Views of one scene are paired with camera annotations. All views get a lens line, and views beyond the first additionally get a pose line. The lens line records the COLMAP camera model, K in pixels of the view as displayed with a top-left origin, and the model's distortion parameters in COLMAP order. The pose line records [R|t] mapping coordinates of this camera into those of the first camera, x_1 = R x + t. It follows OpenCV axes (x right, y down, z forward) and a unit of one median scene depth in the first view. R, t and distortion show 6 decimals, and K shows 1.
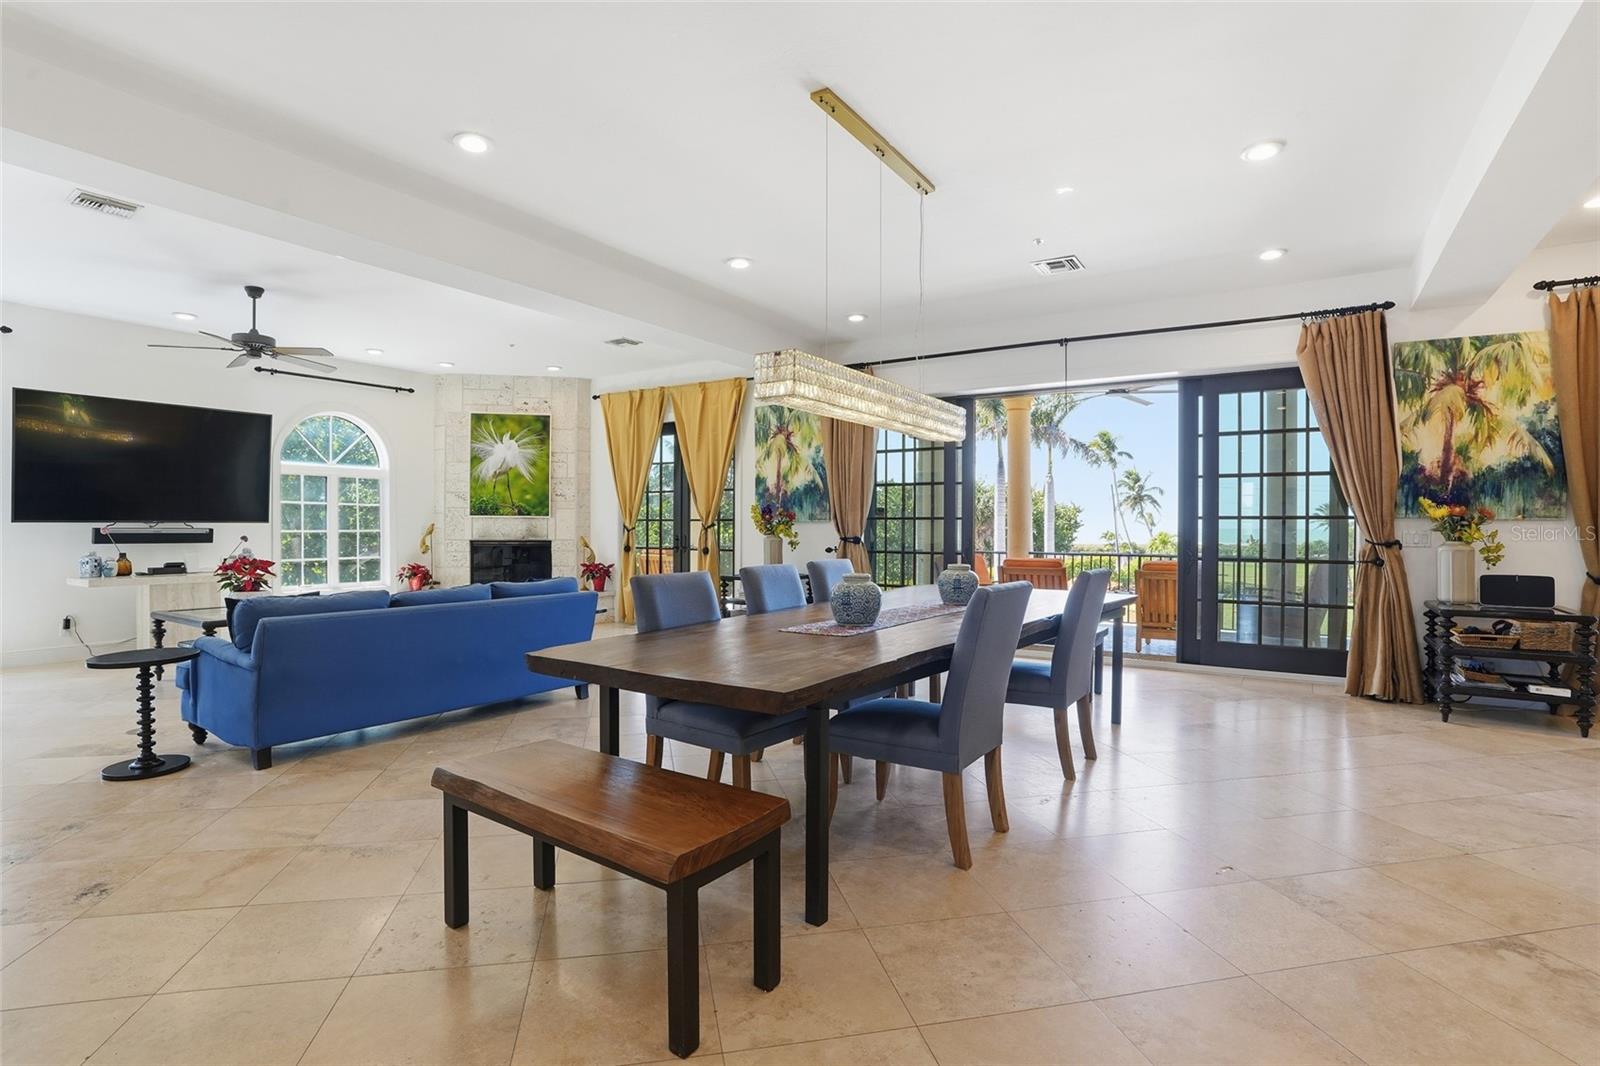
lens RADIAL K [[782.2, 0, 797.4], [0, 782.2, 533.1], [0, 0, 1]] dist [-0.030765, 0.006749]
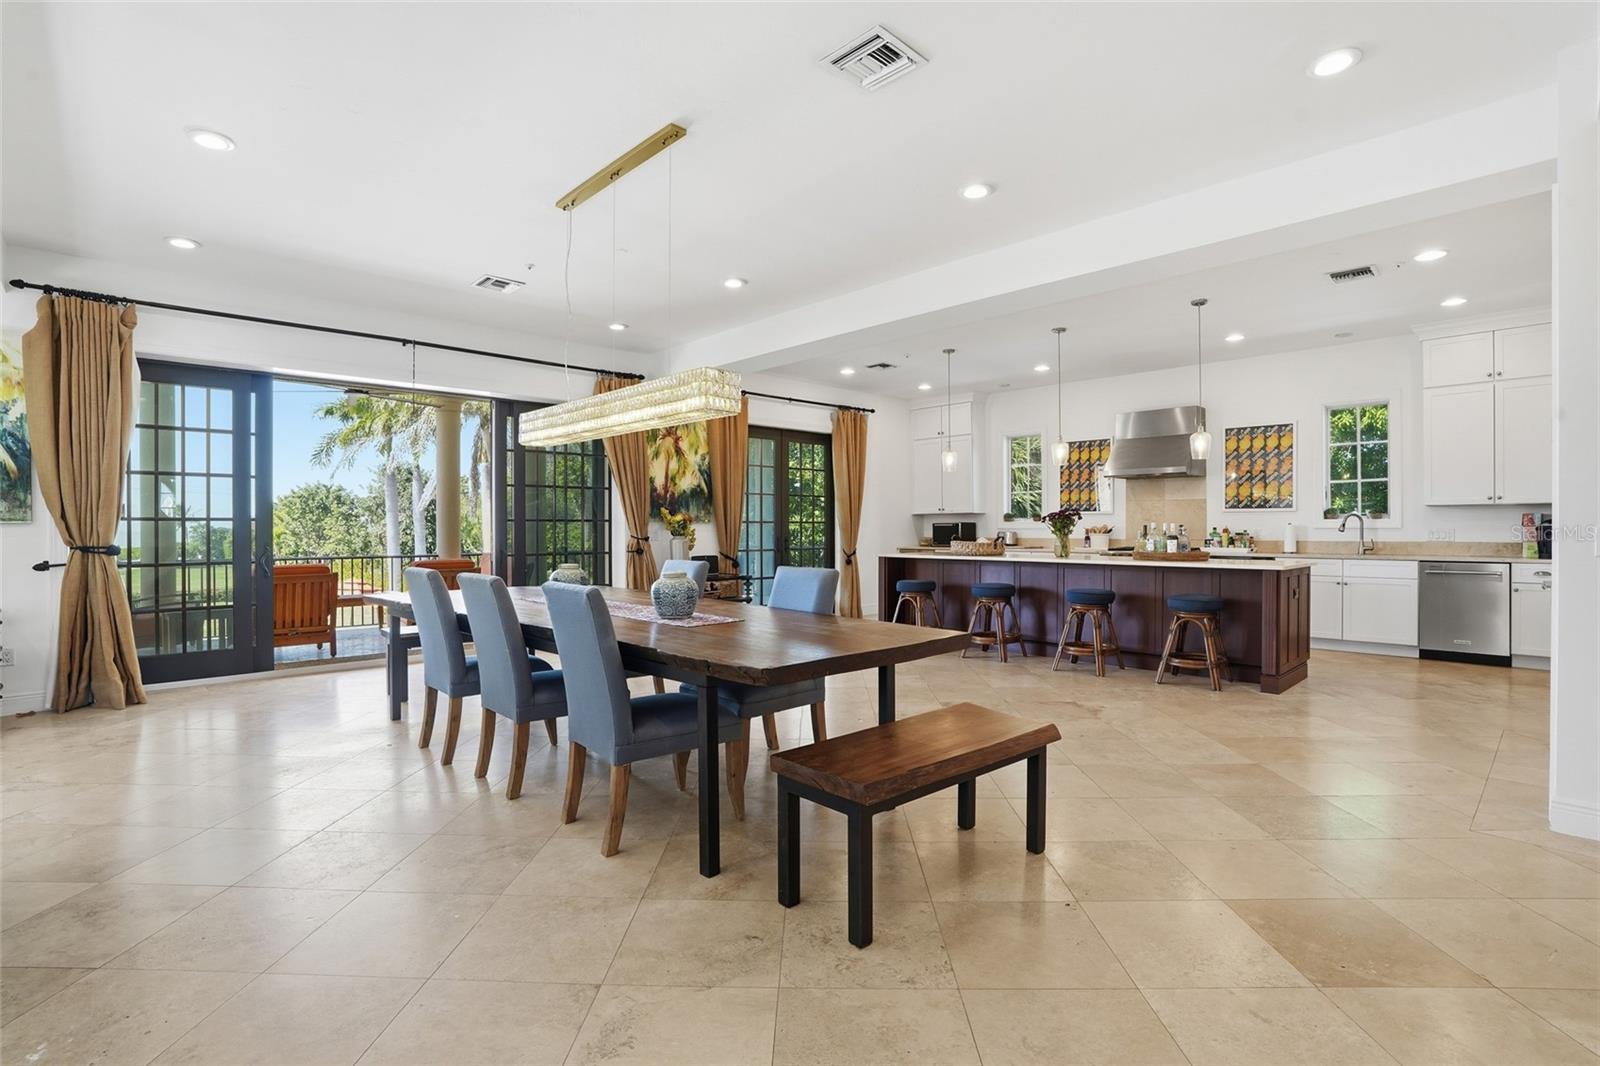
lens RADIAL K [[749.4, 0, 801.9], [0, 749.4, 530.7], [0, 0, 1]] dist [-0.043183, 0.006438]
pose [[0.242151, -0.008128, 0.970204, -0.392543], [0.013356, 0.999898, 0.005043, -0.002554], [-0.970147, 0.011736, 0.242235, 0.246642]]
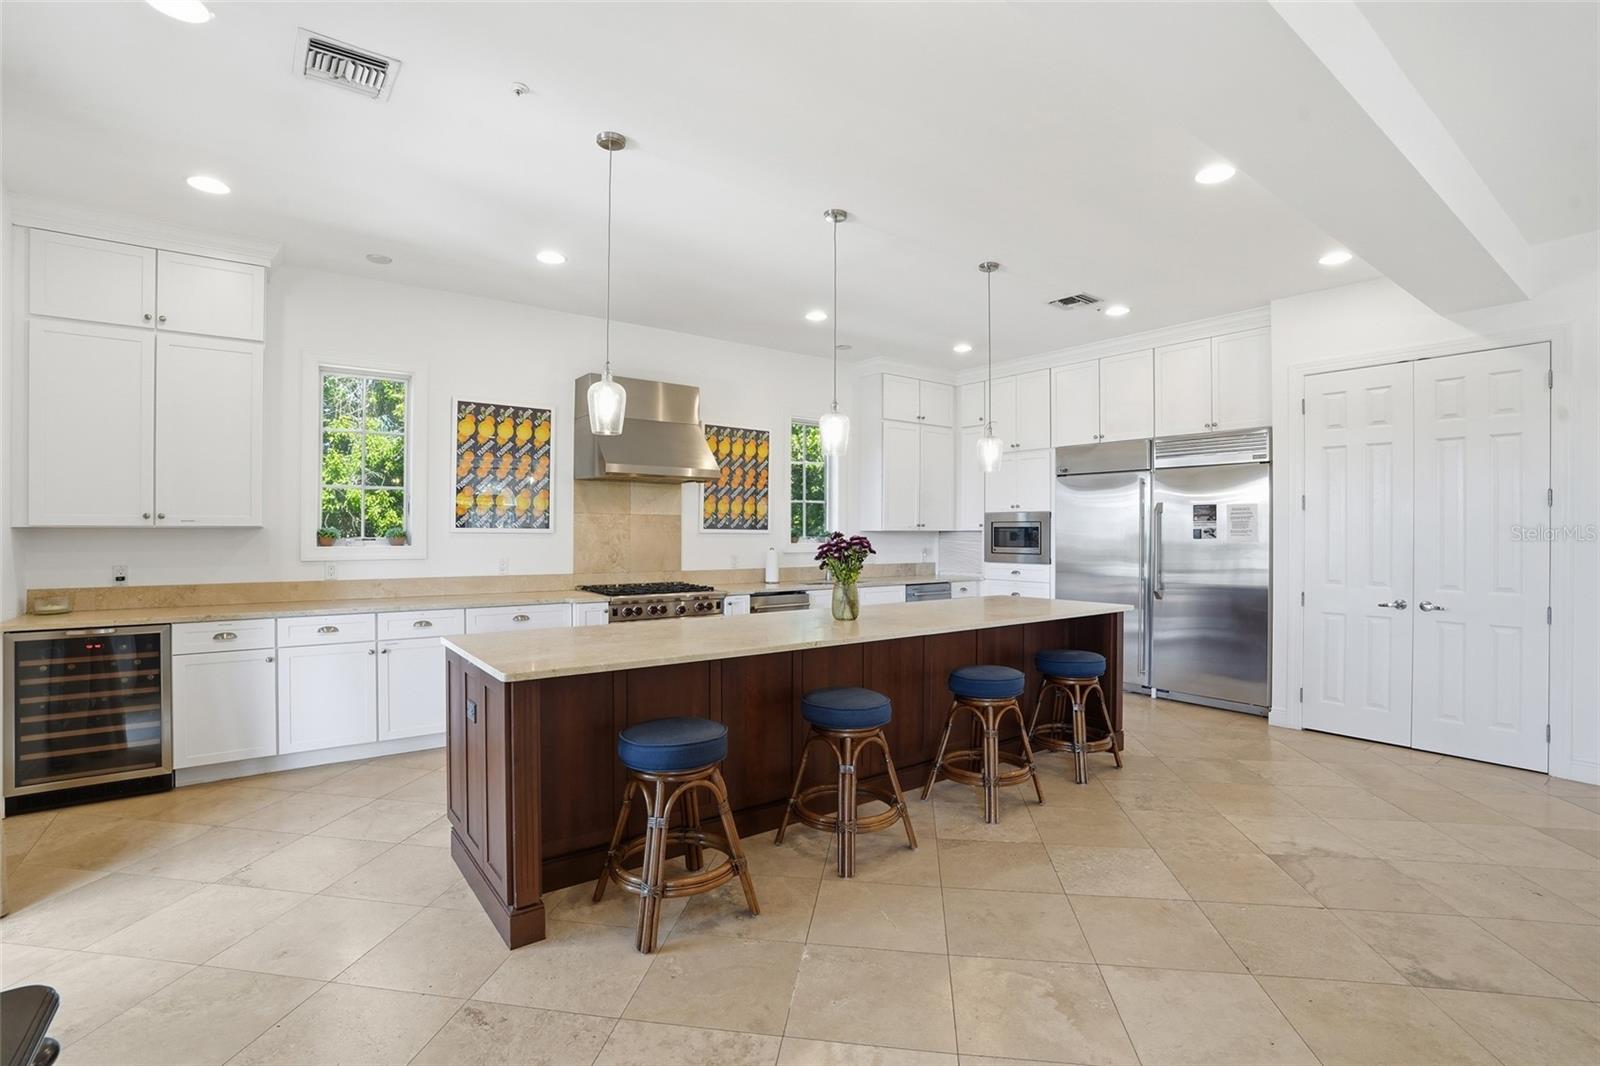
lens RADIAL K [[749.4, 0, 786.9], [0, 749.4, 526.3], [0, 0, 1]] dist [-0.043183, 0.006438]
pose [[-0.926991, -0.012022, 0.374892, 0.412049], [-0.008209, 0.999897, 0.011766, -0.035076], [-0.374994, 0.007829, -0.926994, 0.649626]]
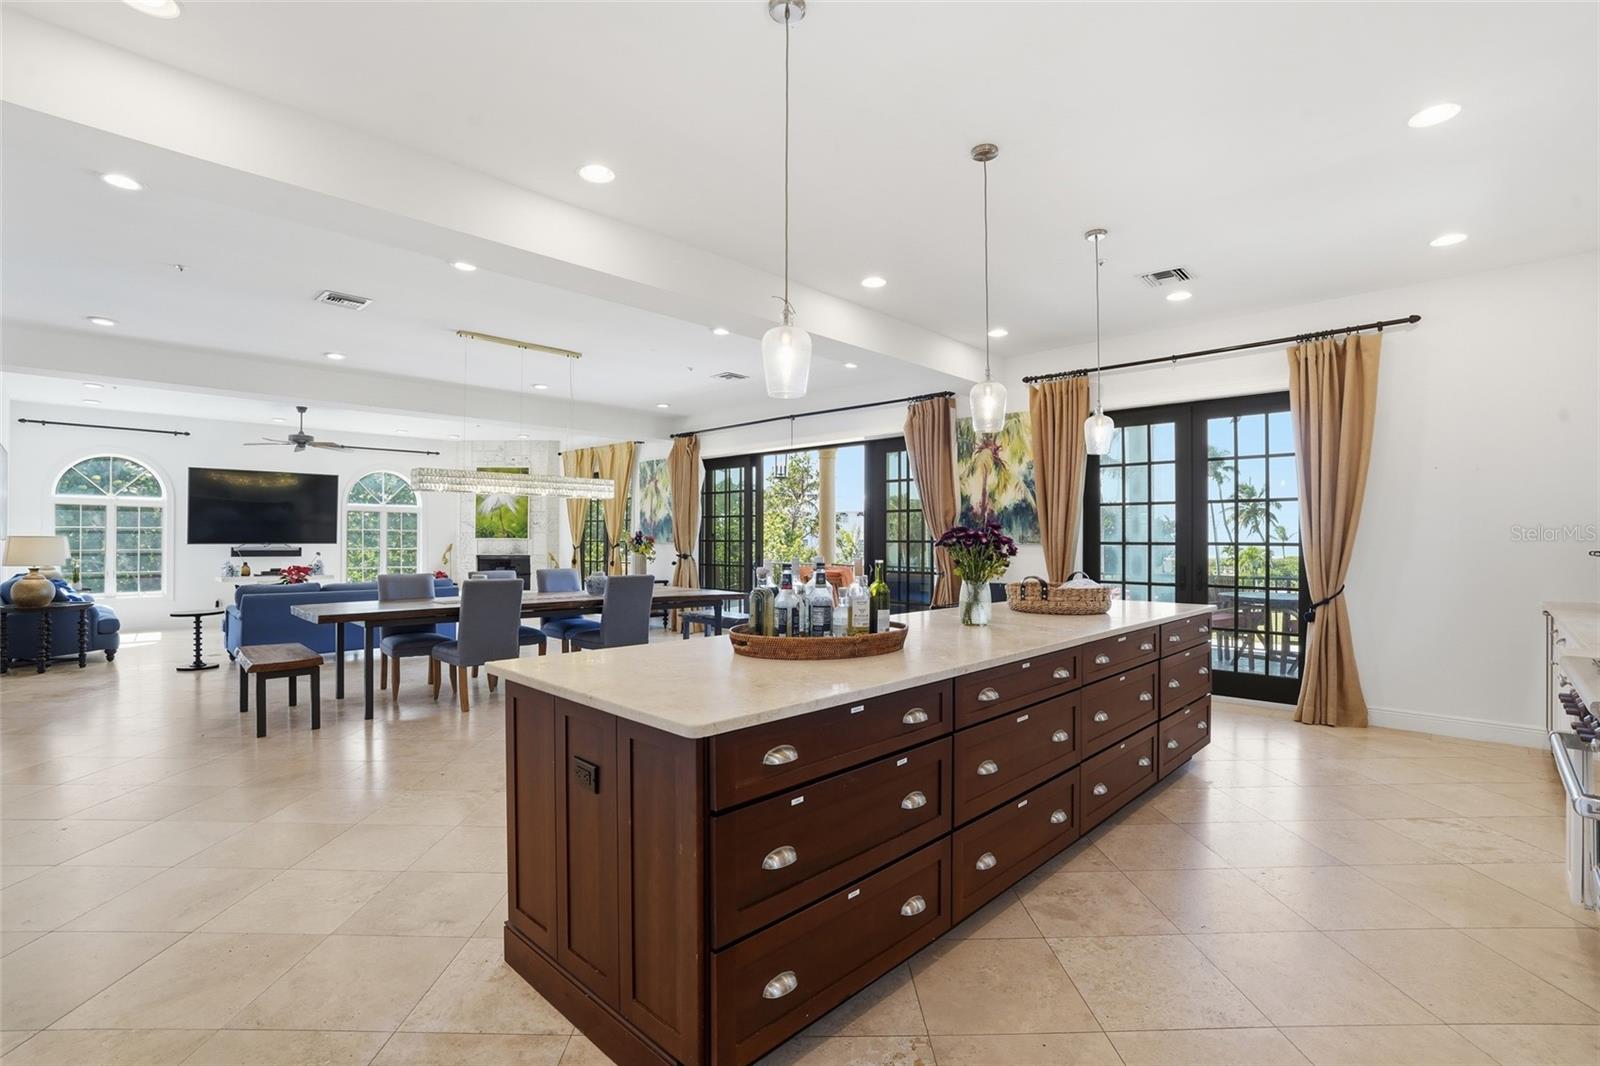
lens RADIAL K [[749.4, 0, 796.5], [0, 749.4, 531.8], [0, 0, 1]] dist [-0.043183, 0.006438]
pose [[0.979889, -0.003239, -0.199518, 0.535000], [-0.001059, 0.999770, -0.021430, -0.006527], [0.199542, 0.021210, 0.979660, -0.286074]]
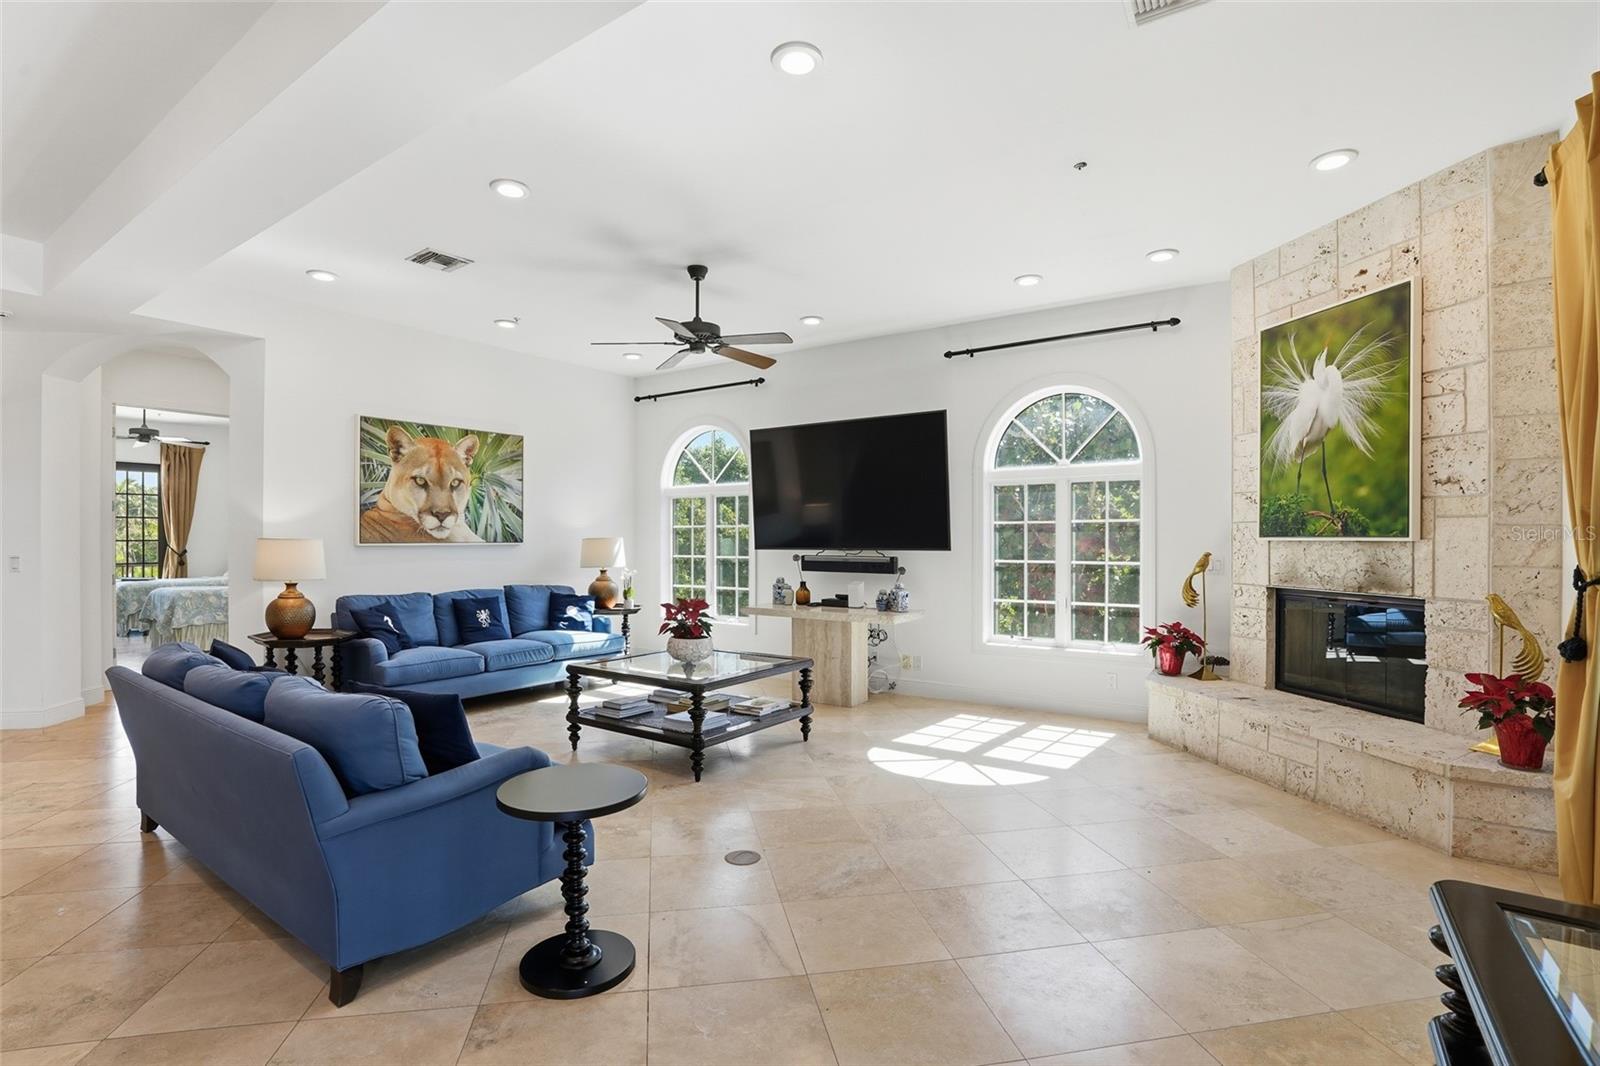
lens RADIAL K [[749.4, 0, 802.9], [0, 749.4, 541.5], [0, 0, 1]] dist [-0.043183, 0.006438]
pose [[-0.012574, -0.001187, -0.999920, 0.065244], [-0.008842, 0.999960, -0.001075, -0.020275], [0.999882, 0.008828, -0.012584, 0.868348]]
